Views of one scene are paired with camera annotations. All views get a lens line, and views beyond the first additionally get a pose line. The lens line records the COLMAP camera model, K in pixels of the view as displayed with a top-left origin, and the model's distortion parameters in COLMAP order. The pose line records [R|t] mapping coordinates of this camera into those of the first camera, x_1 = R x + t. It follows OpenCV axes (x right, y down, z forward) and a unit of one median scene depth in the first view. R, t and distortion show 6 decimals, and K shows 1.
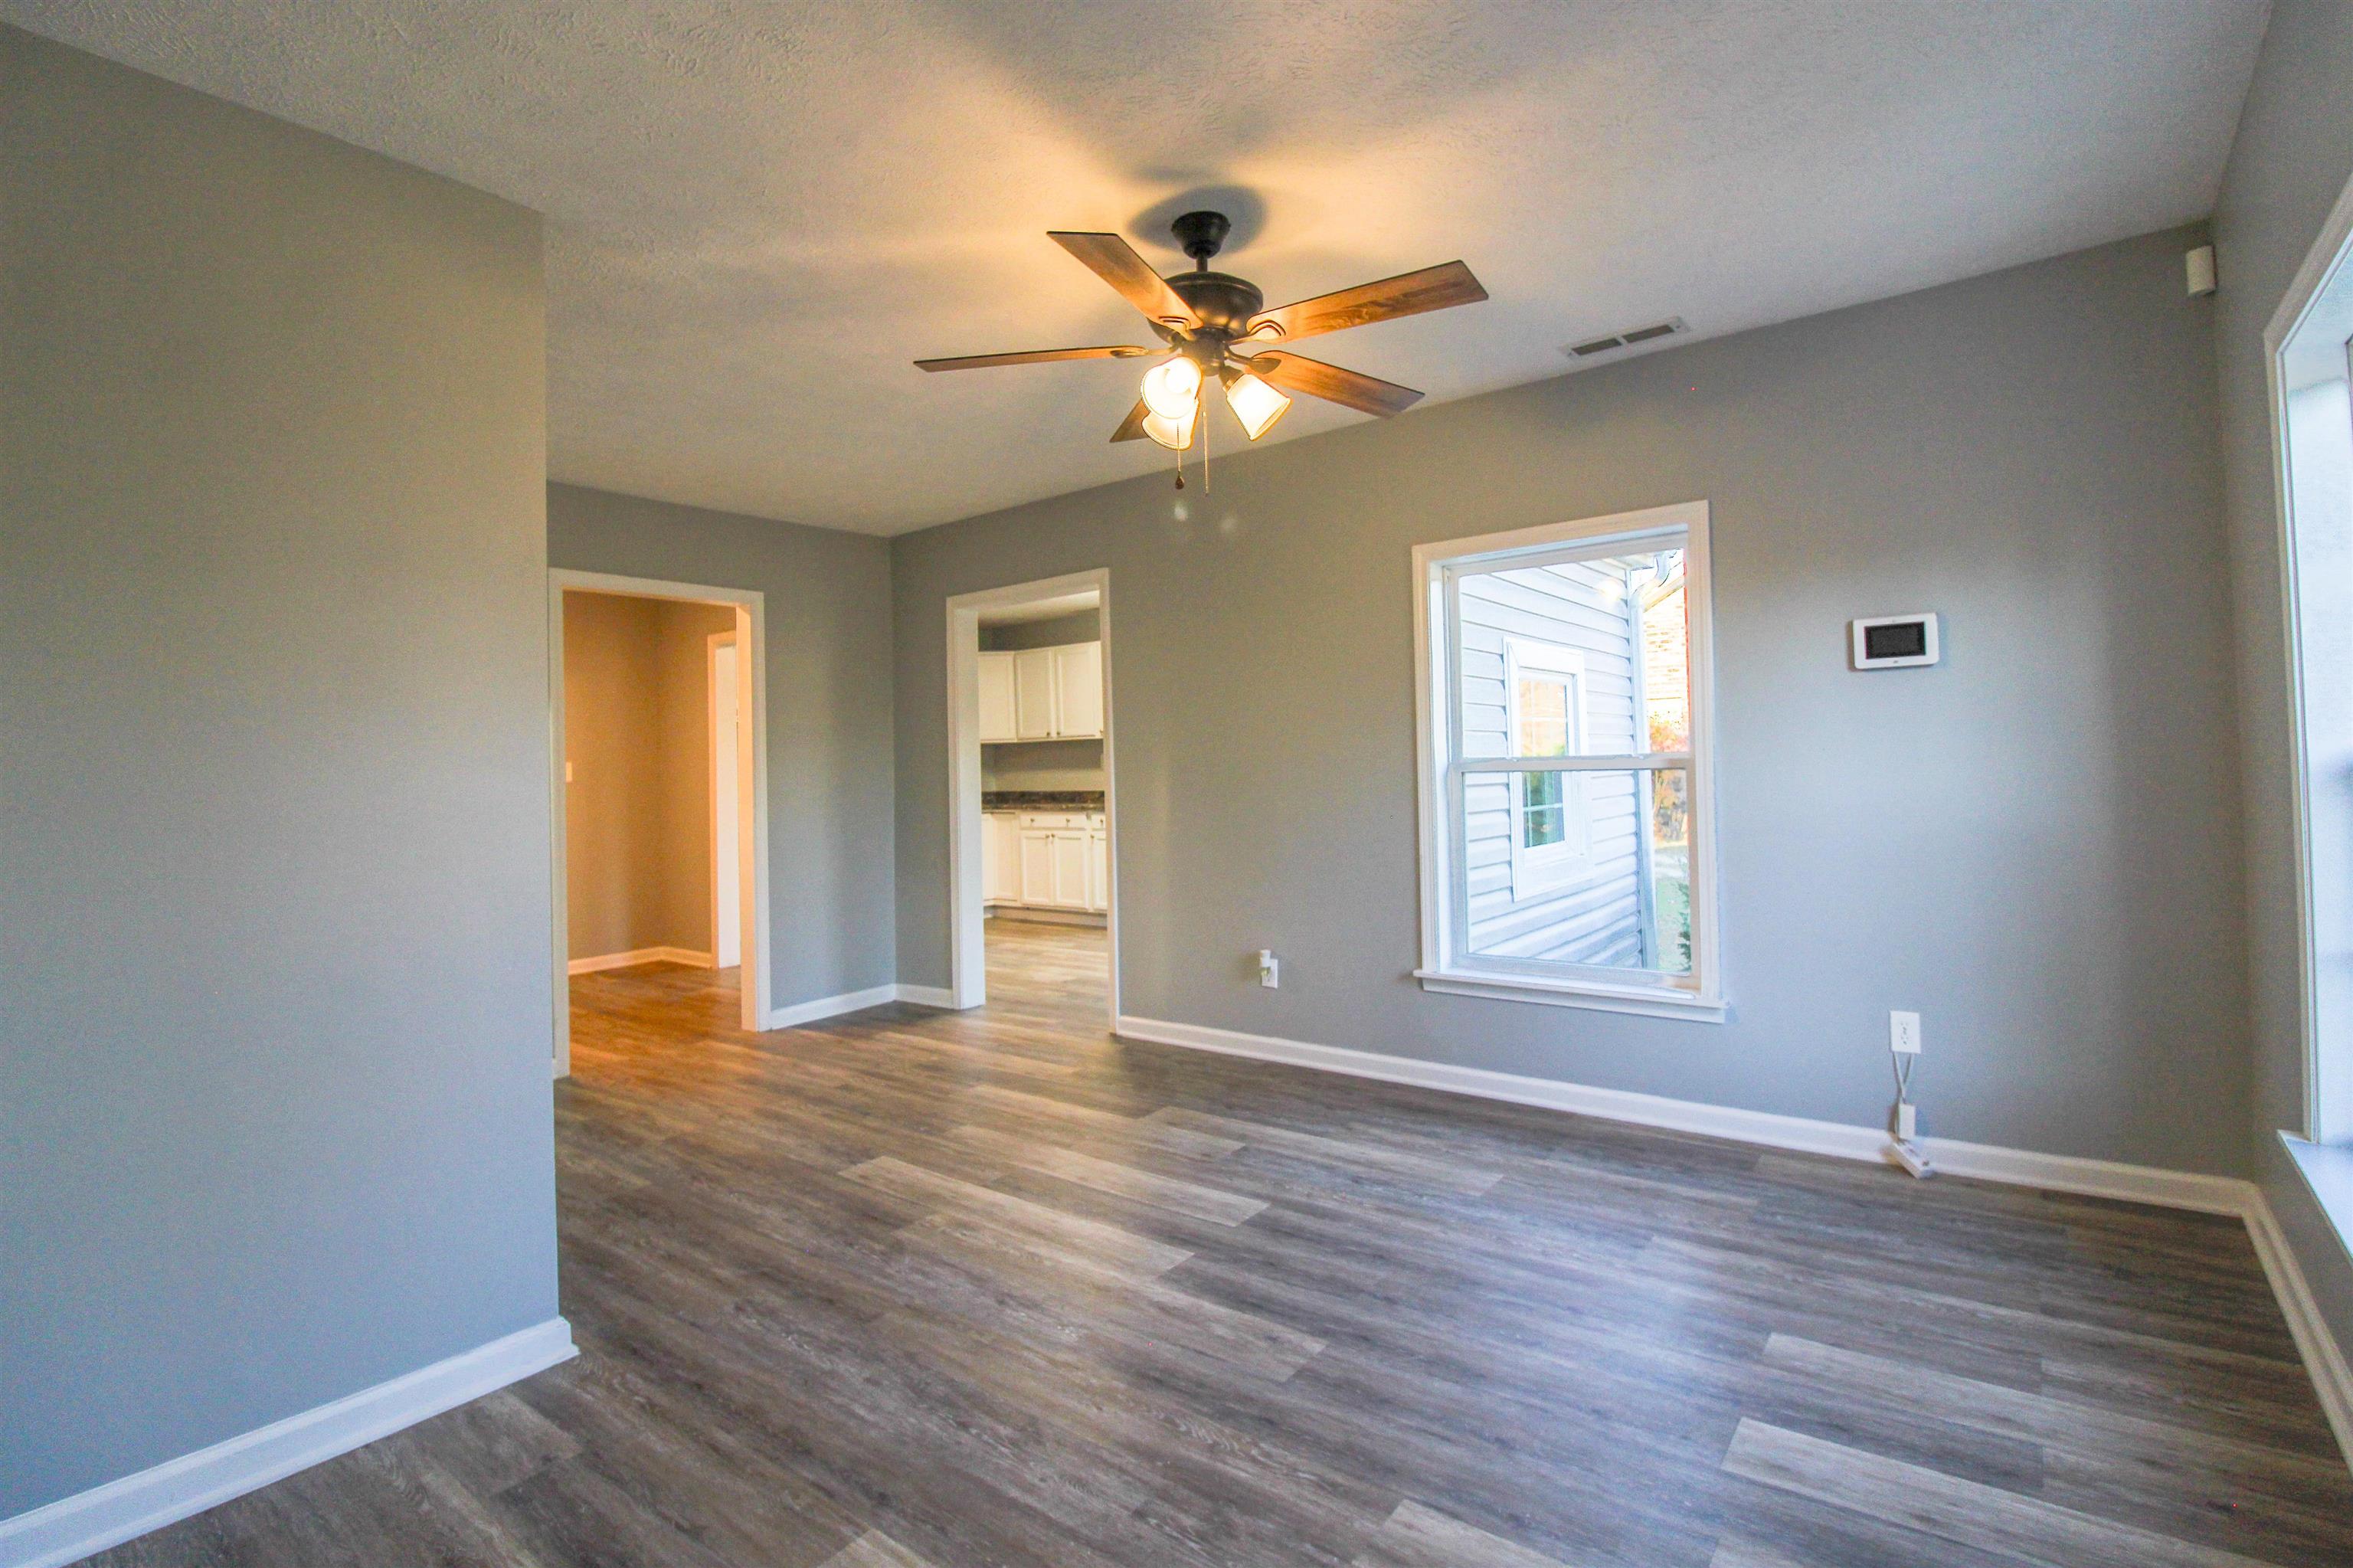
lens RADIAL K [[1098.5, 0, 1171.9], [0, 1098.5, 745.1], [0, 0, 1]] dist [-0.004315, -0.010721]
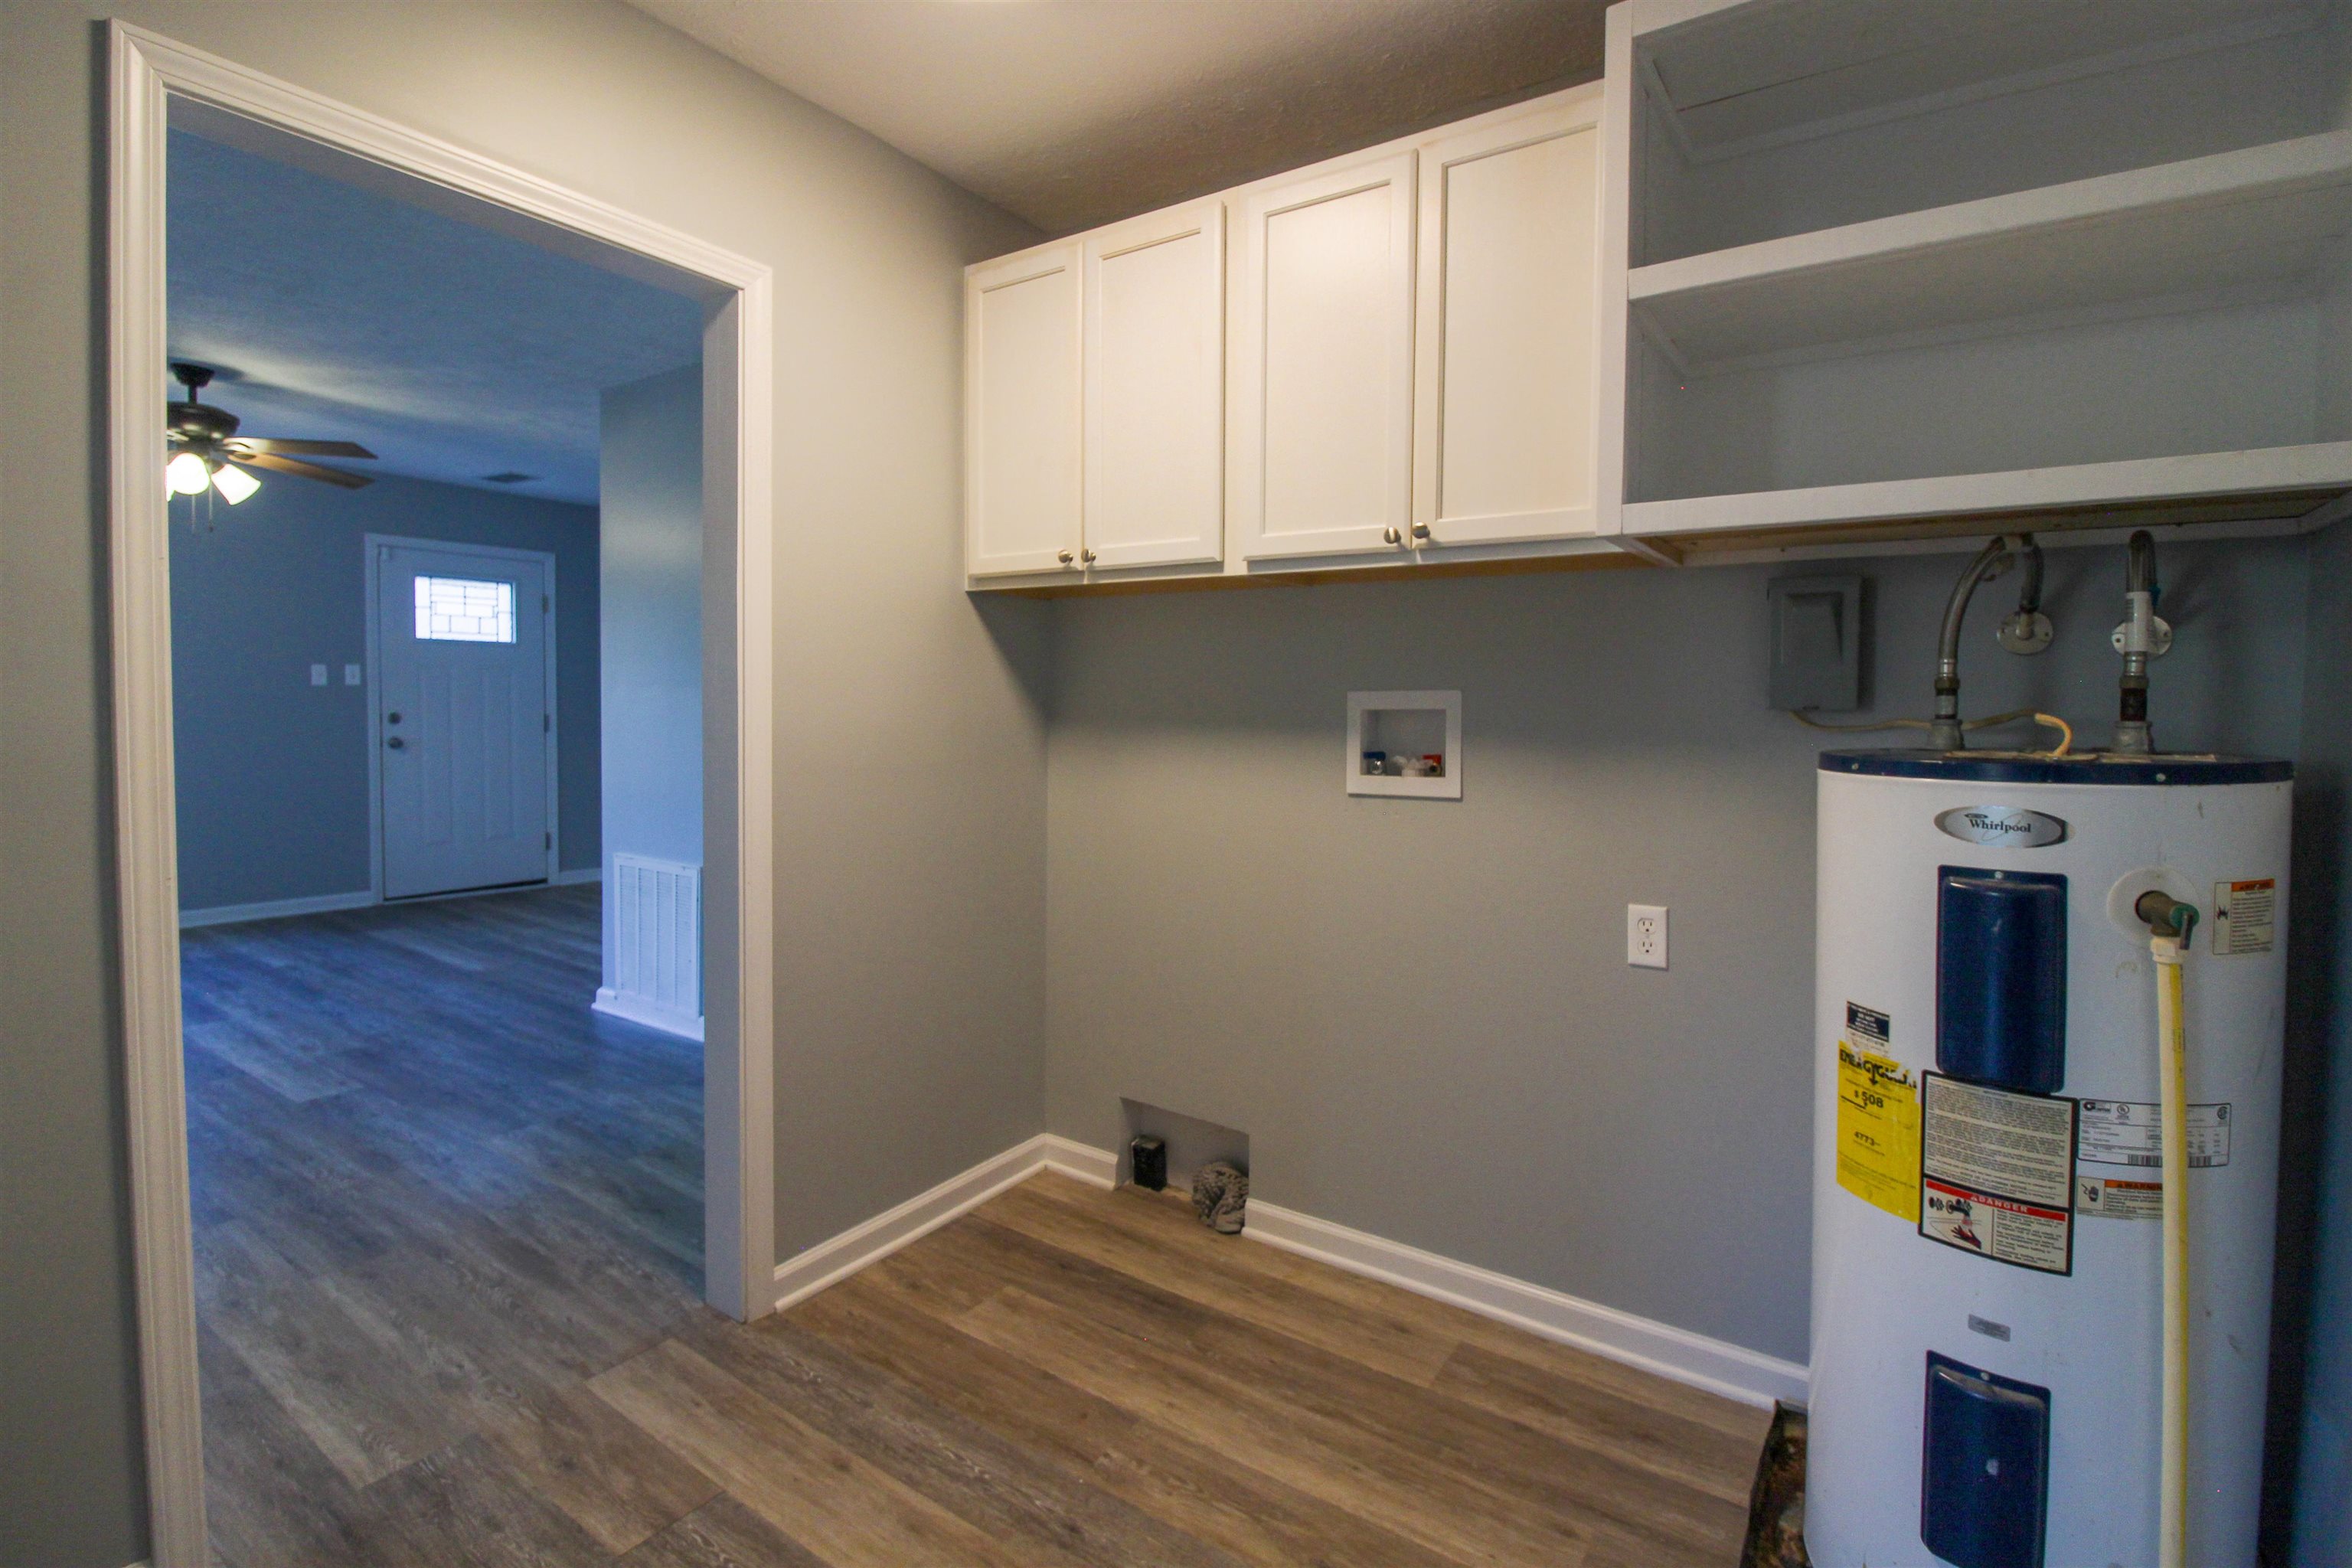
lens RADIAL K [[1098.0, 0, 1179.2], [0, 1098.0, 740.4], [0, 0, 1]] dist [-0.004315, -0.010721]
pose [[-0.997826, 0.014786, -0.064222, -1.221983], [0.013733, 0.999764, 0.016806, 0.066232], [0.064455, 0.015888, -0.997794, 2.499291]]
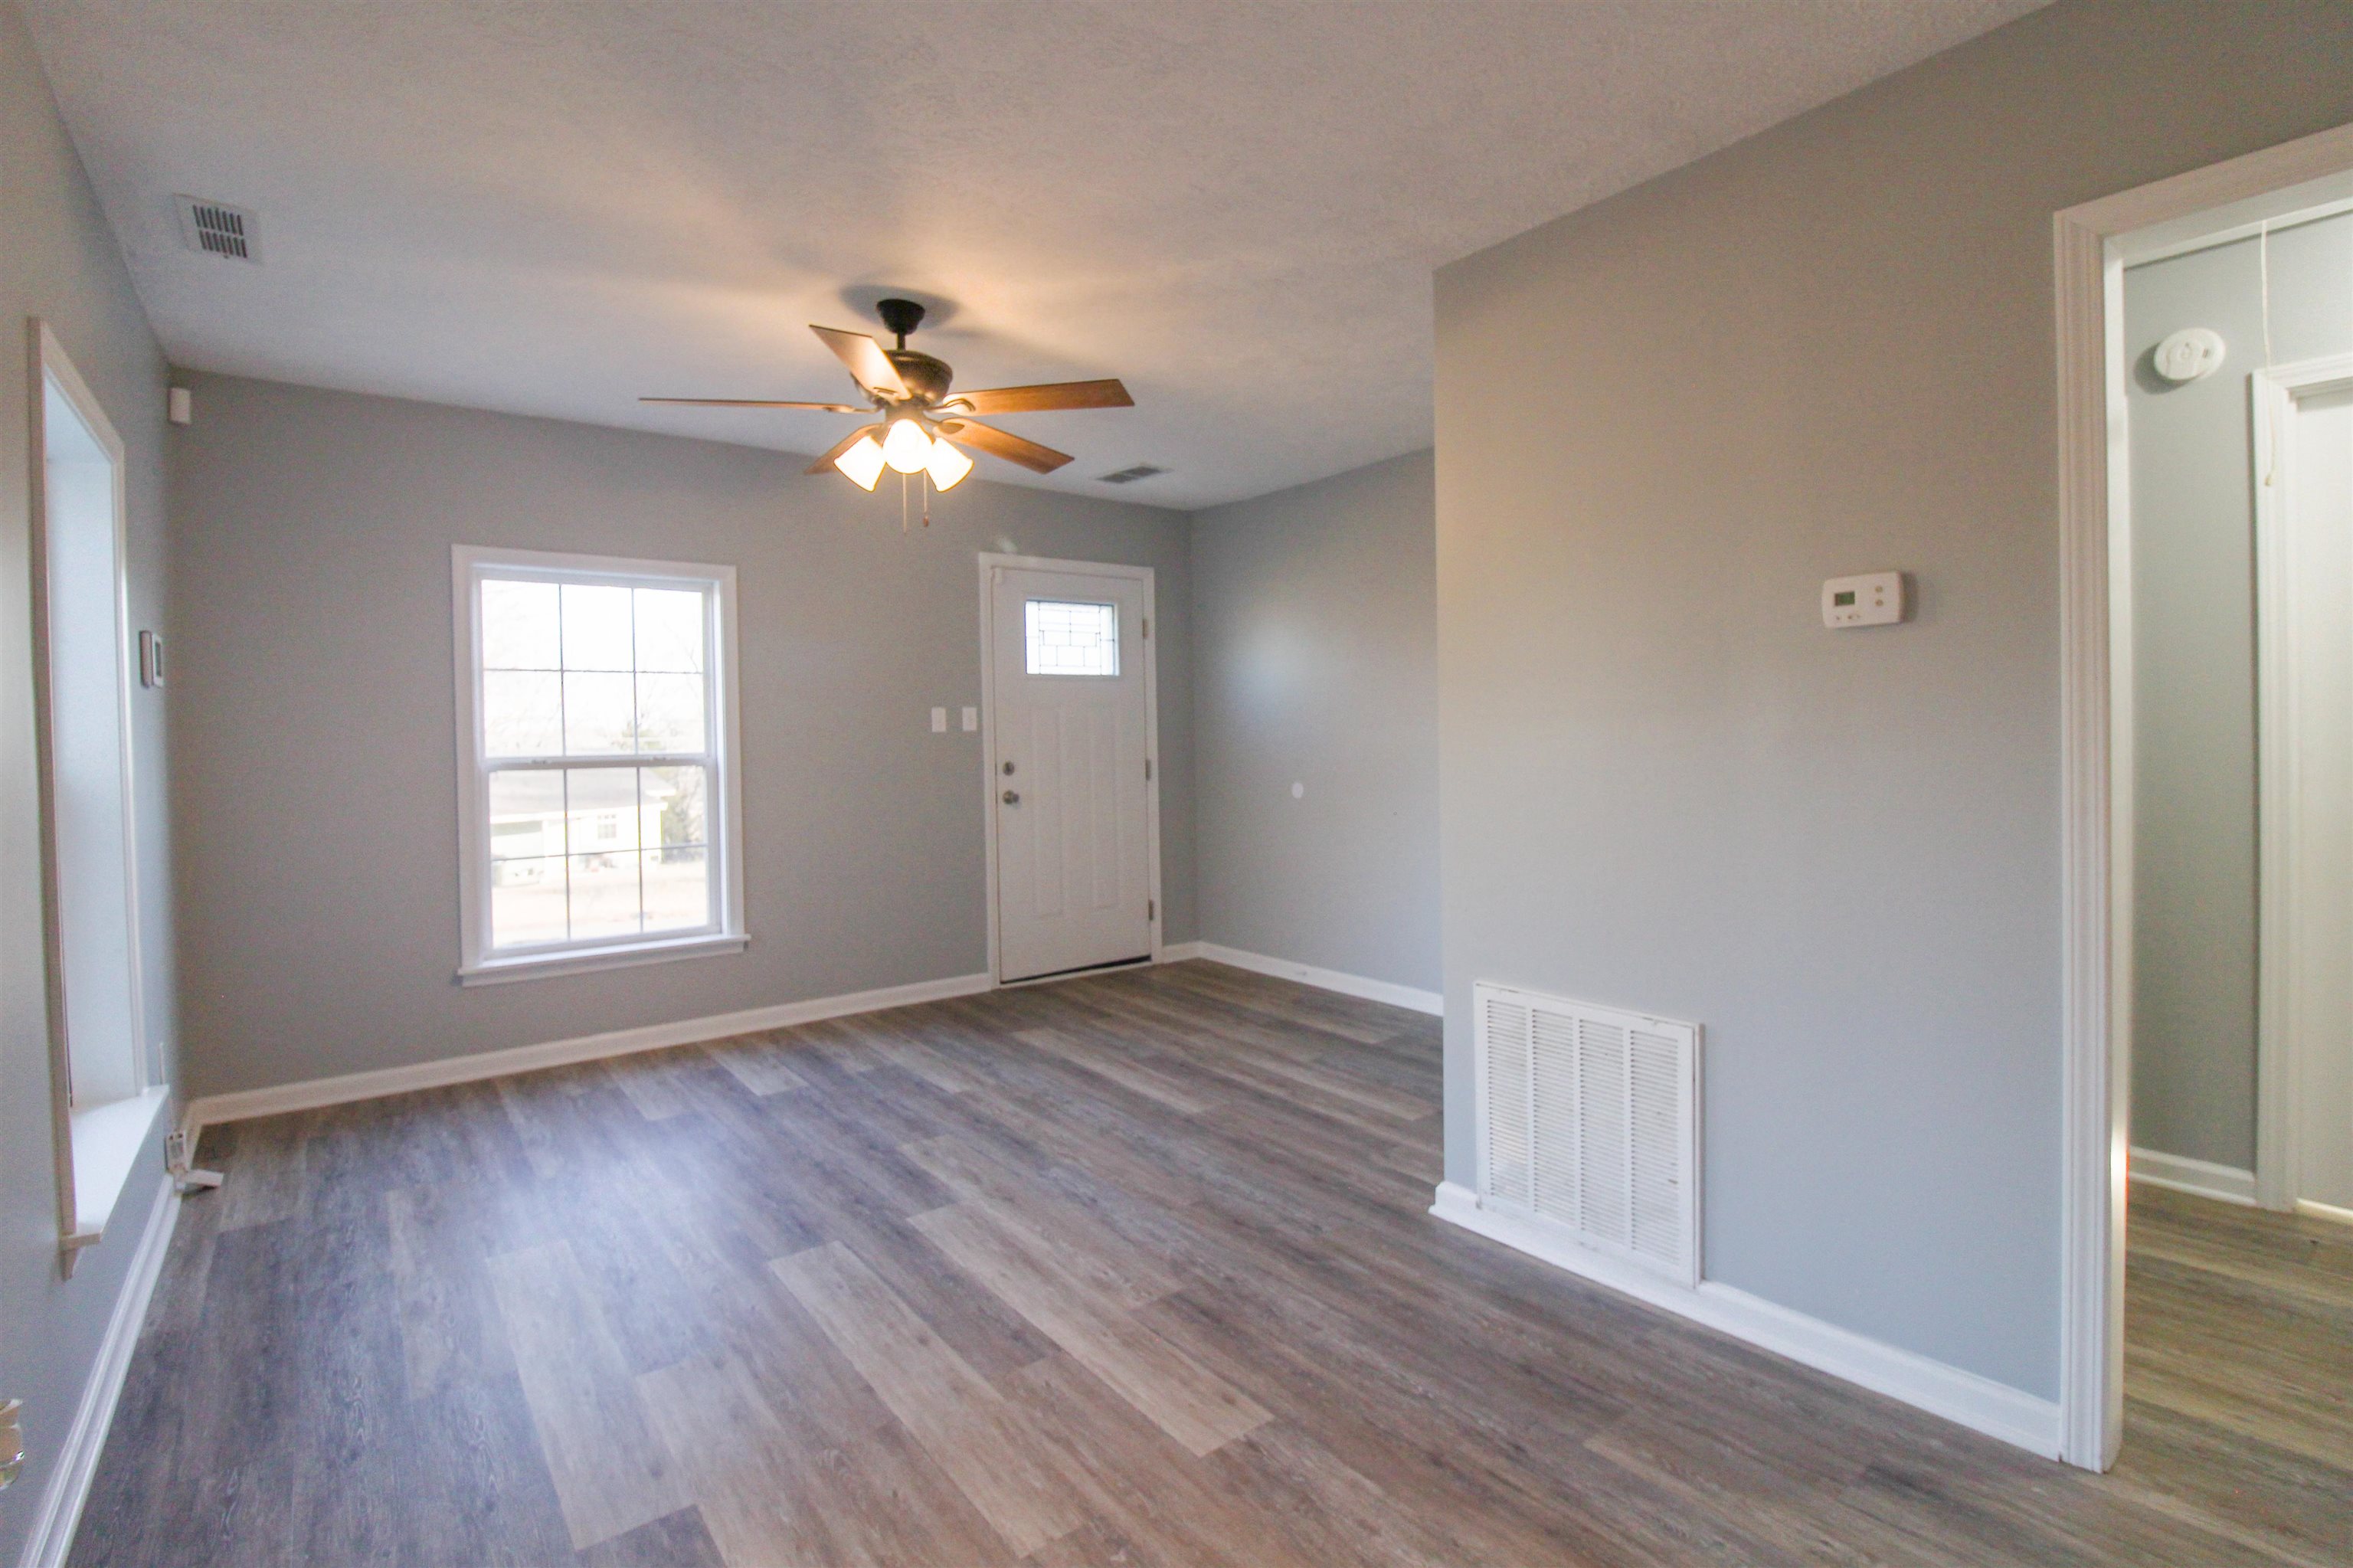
lens RADIAL K [[1098.5, 0, 1186.1], [0, 1098.5, 740.9], [0, 0, 1]] dist [-0.004315, -0.010721]
pose [[-0.970058, 0.040080, 0.239542, -0.504077], [0.037274, 0.999173, -0.016234, 0.029922], [-0.239995, -0.006819, -0.970750, 1.928824]]
